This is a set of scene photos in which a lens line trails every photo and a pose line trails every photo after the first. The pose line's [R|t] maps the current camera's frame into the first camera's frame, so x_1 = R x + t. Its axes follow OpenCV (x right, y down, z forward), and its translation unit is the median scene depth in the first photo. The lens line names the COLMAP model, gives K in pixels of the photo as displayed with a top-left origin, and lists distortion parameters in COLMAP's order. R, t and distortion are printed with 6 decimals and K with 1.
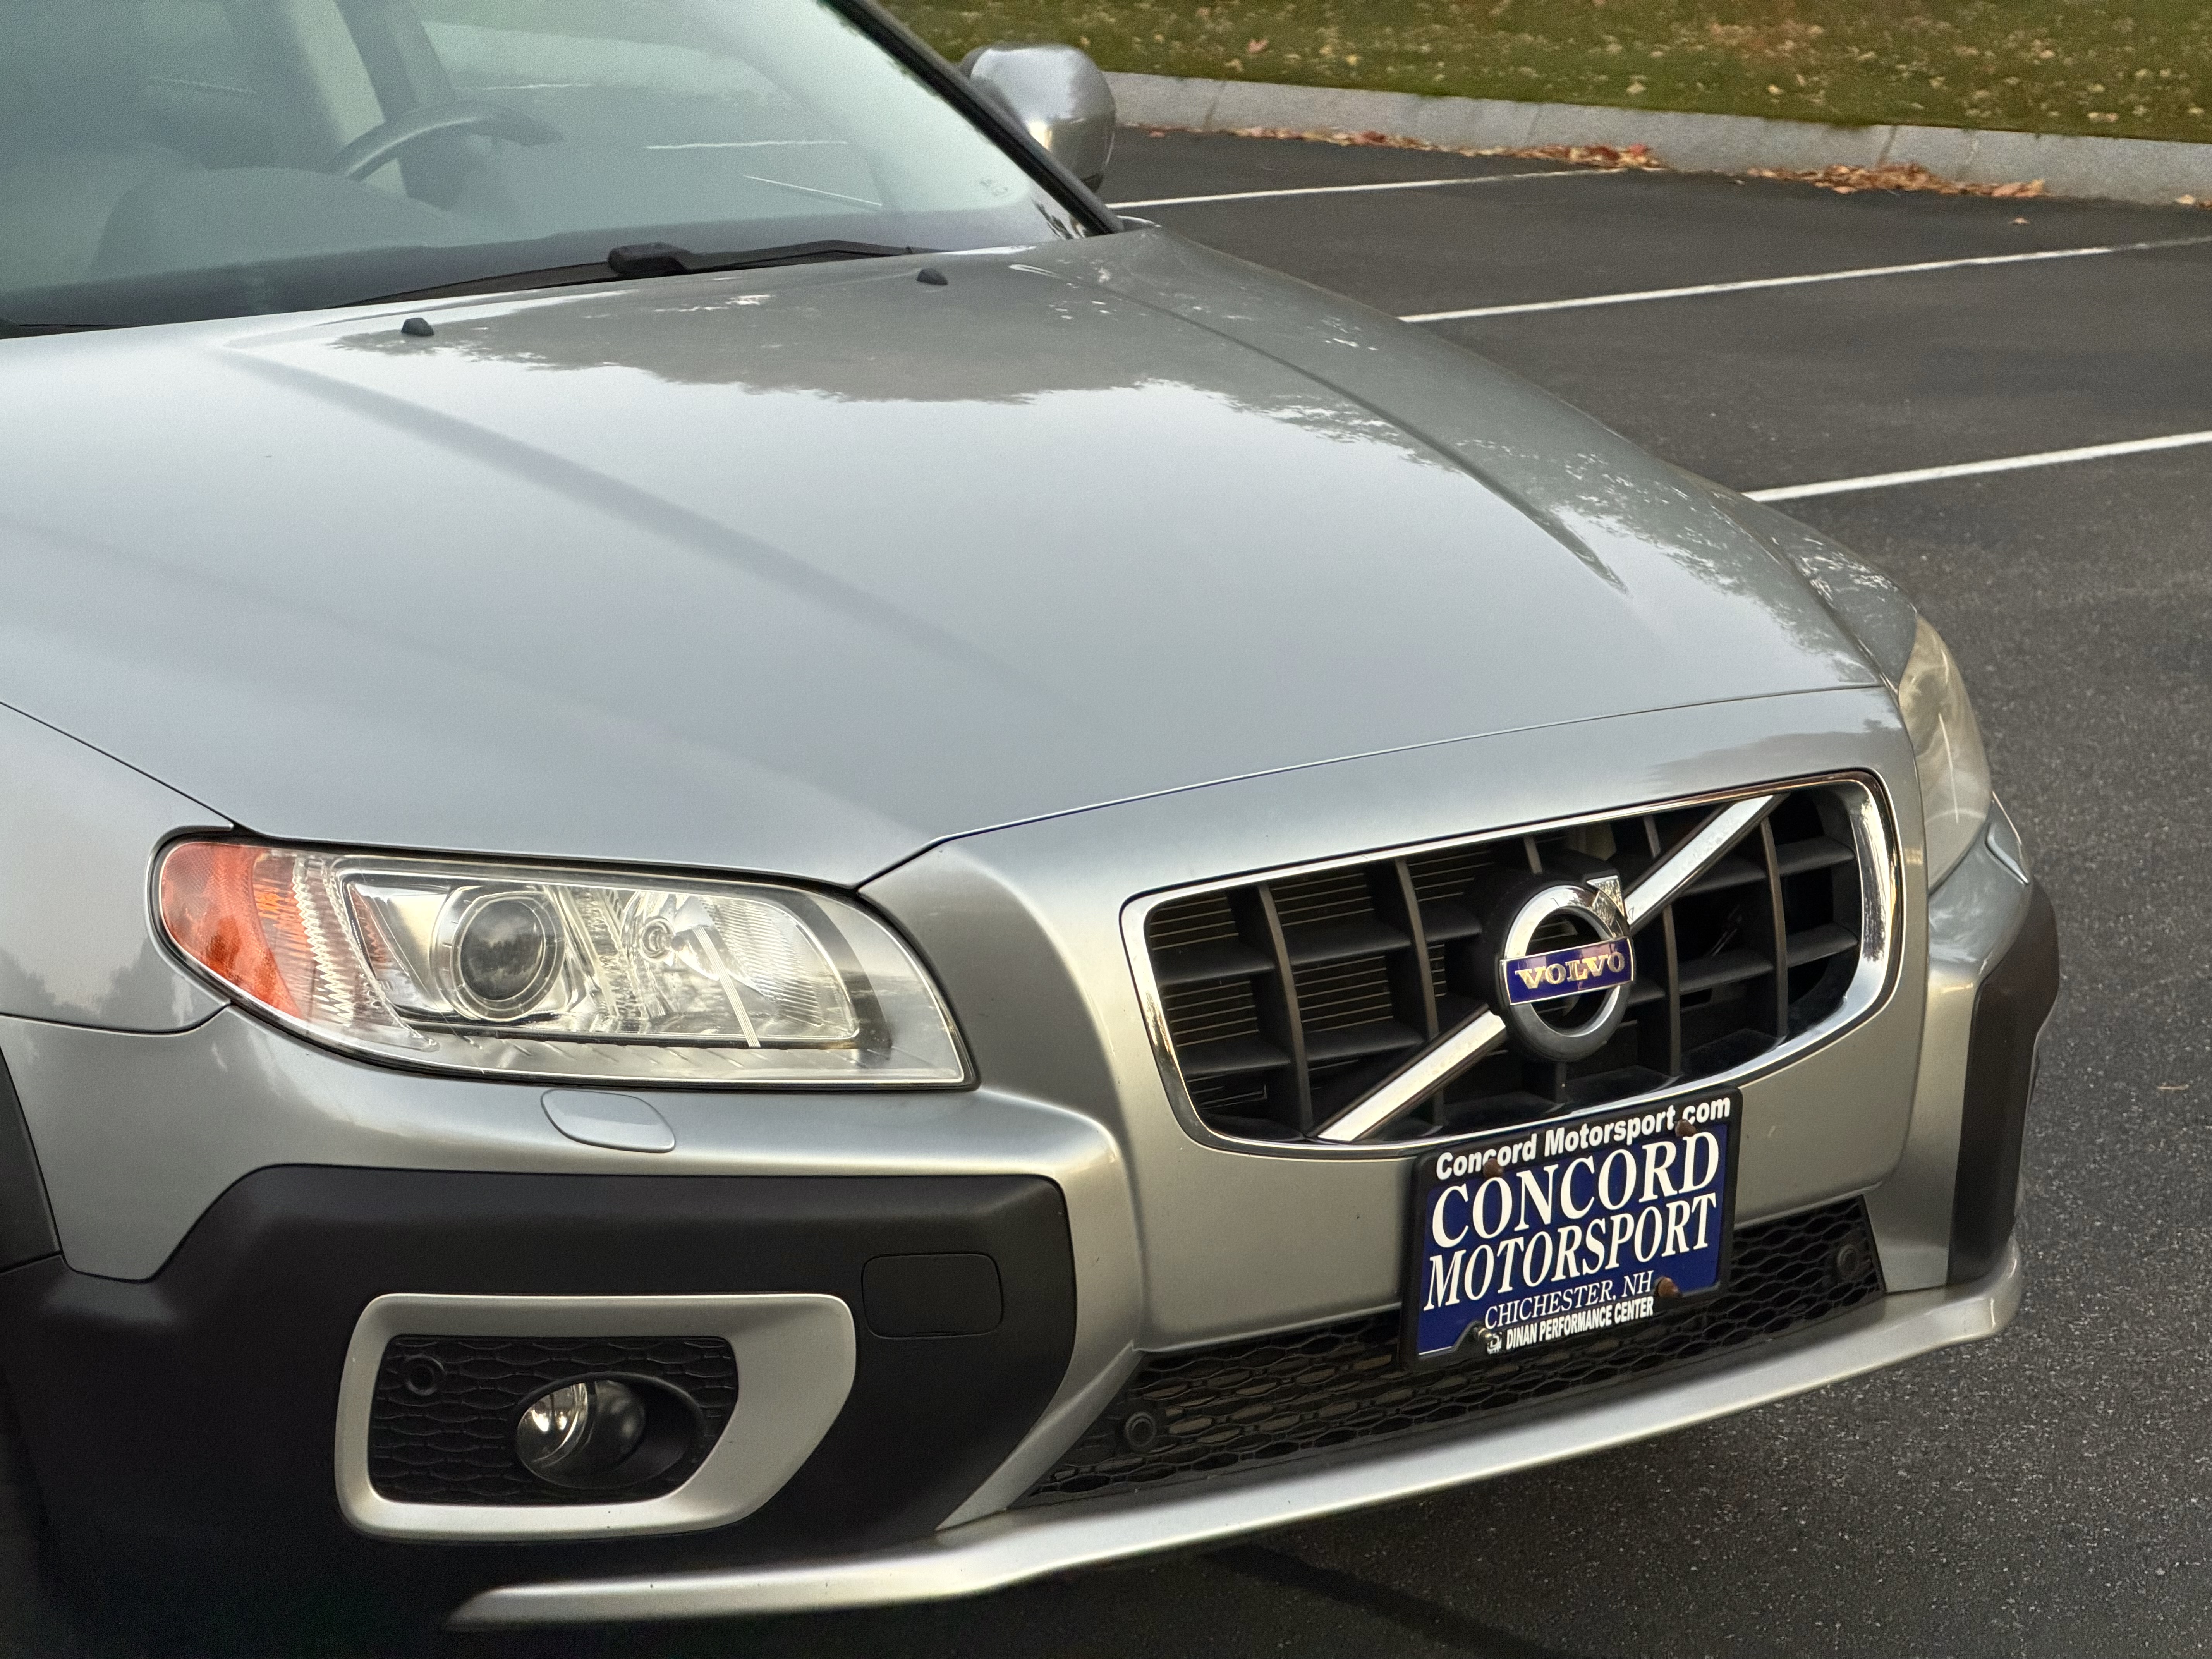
lens RADIAL K [[6713.1, 0, 1064.5], [0, 6713.1, 827.0], [0, 0, 1]] dist [0.206177, 0.401520]
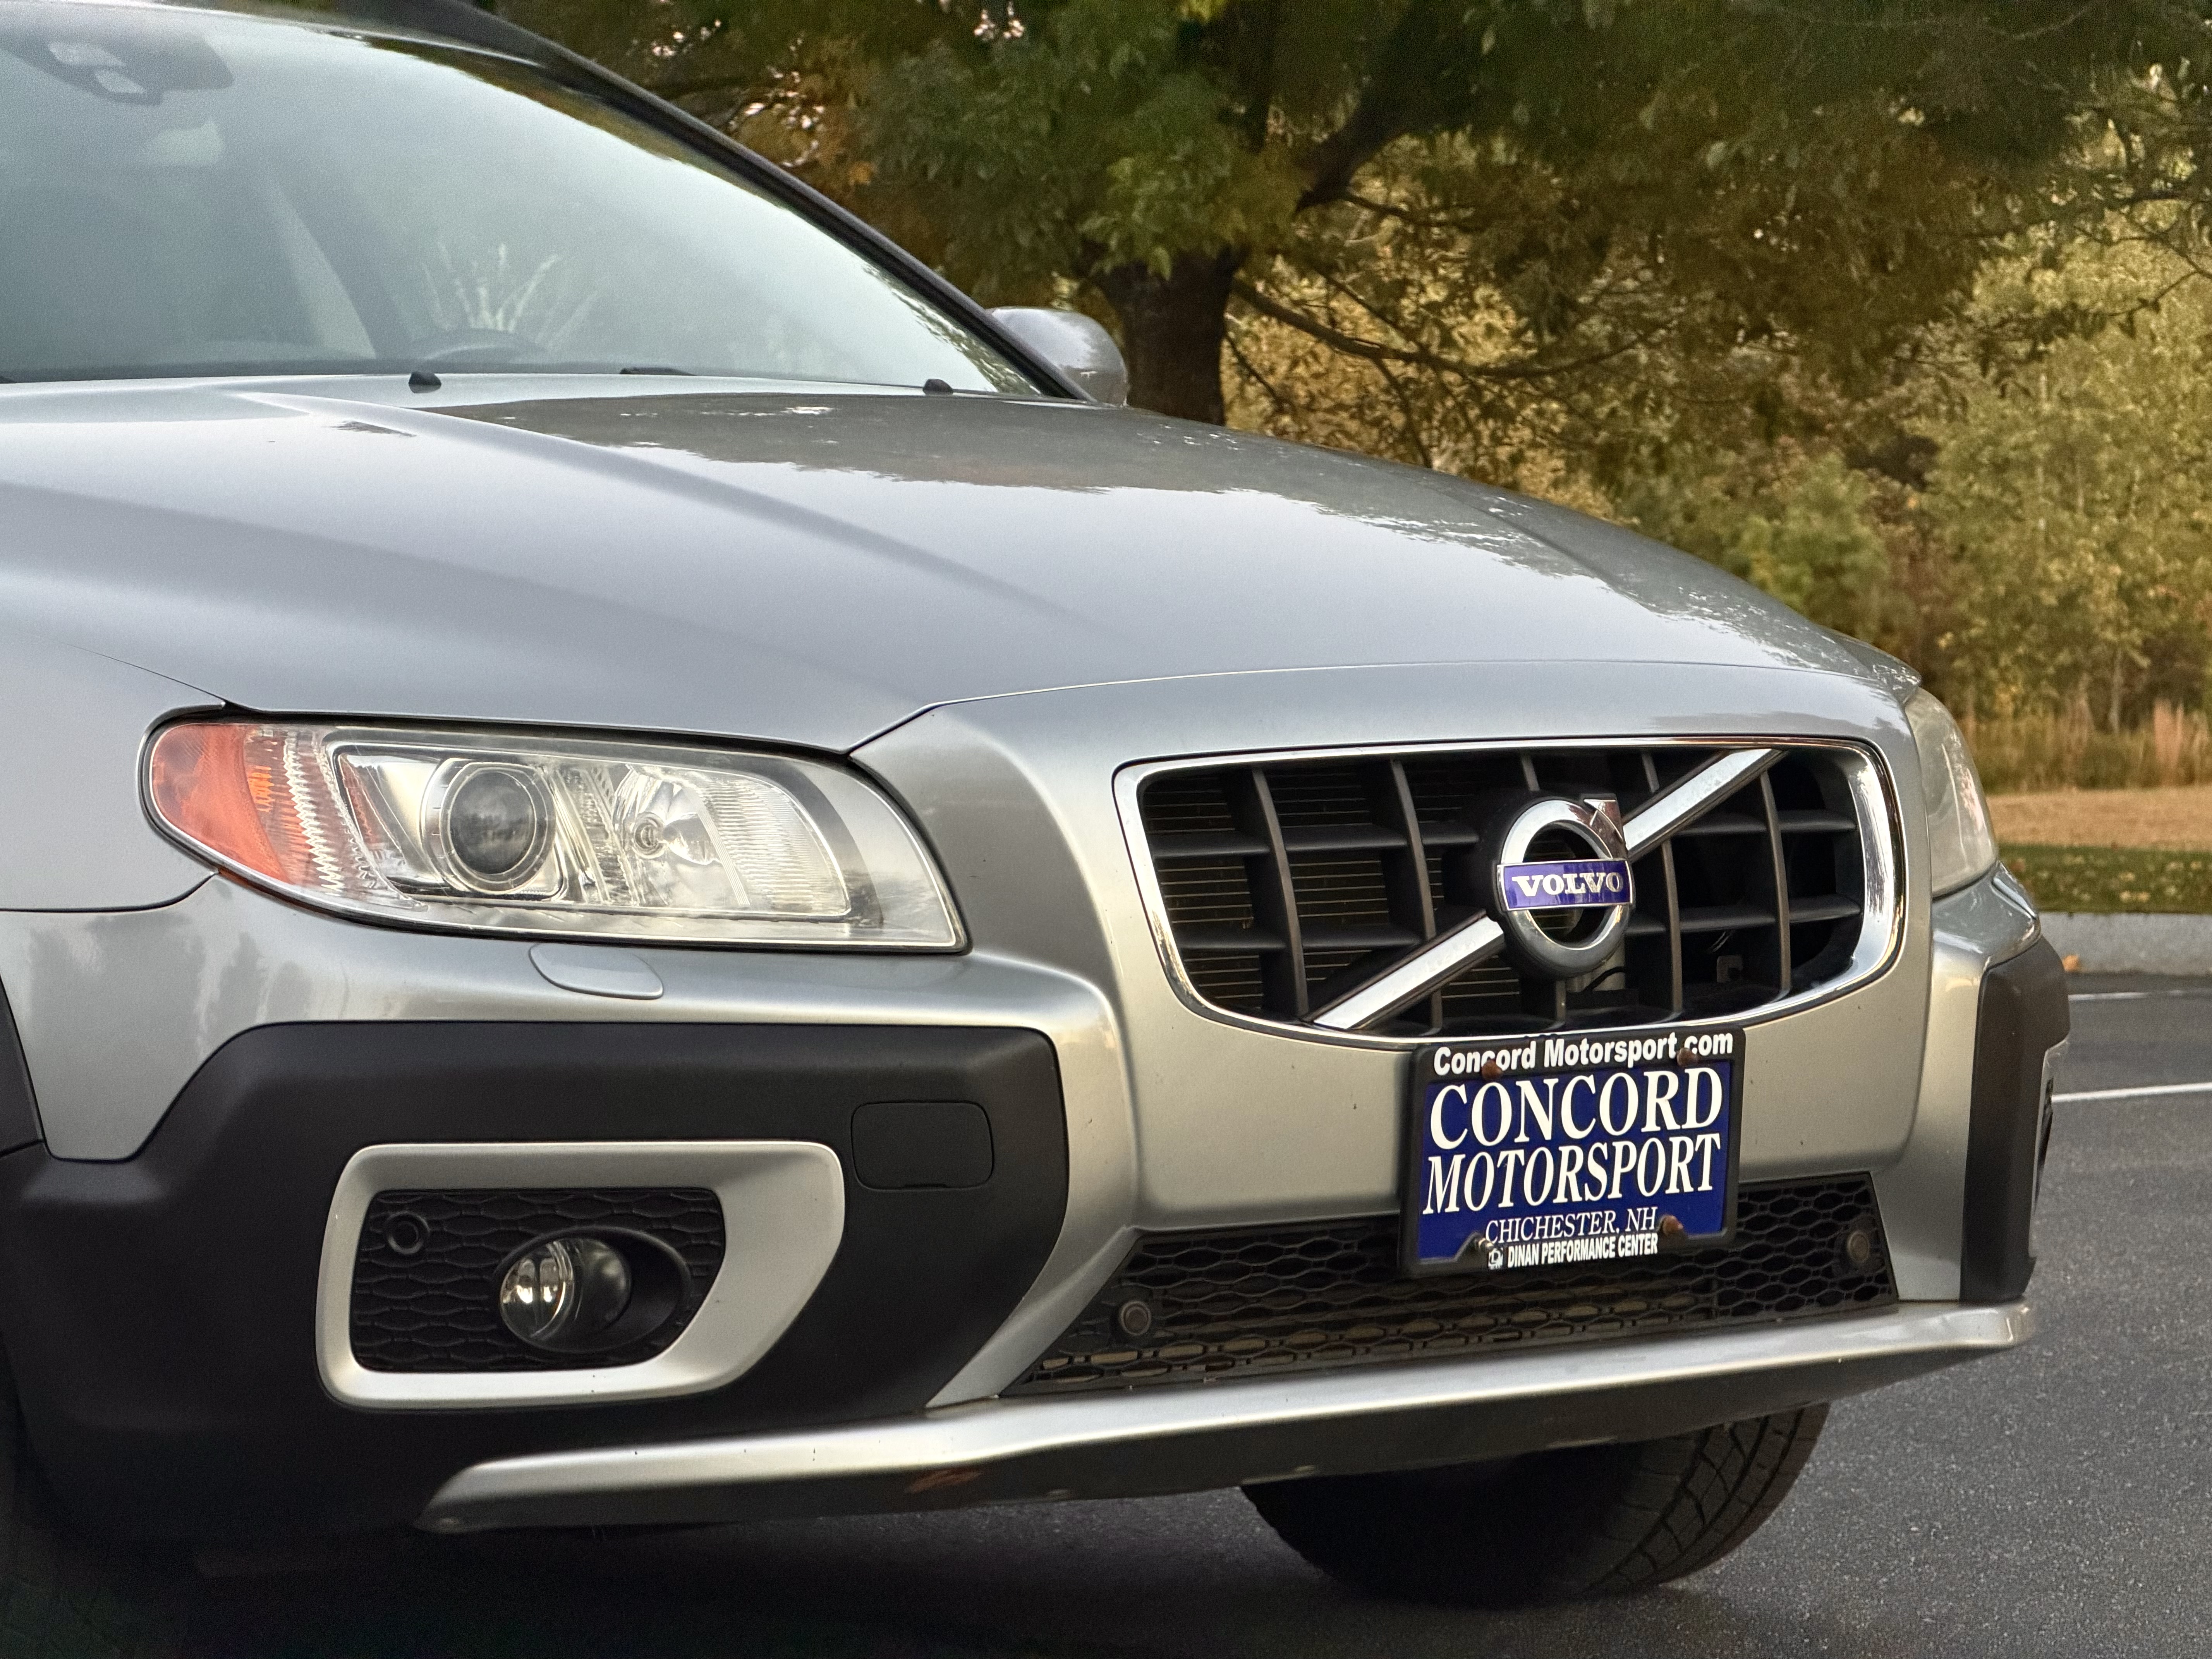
lens RADIAL K [[6713.1, 0, 1064.5], [0, 6713.1, 827.0], [0, 0, 1]] dist [0.206177, 0.401520]
pose [[0.999968, -0.001210, -0.007893, 0.008652], [-0.000029, 0.987903, -0.155071, 0.167838], [0.007985, 0.155066, 0.987872, 0.016399]]
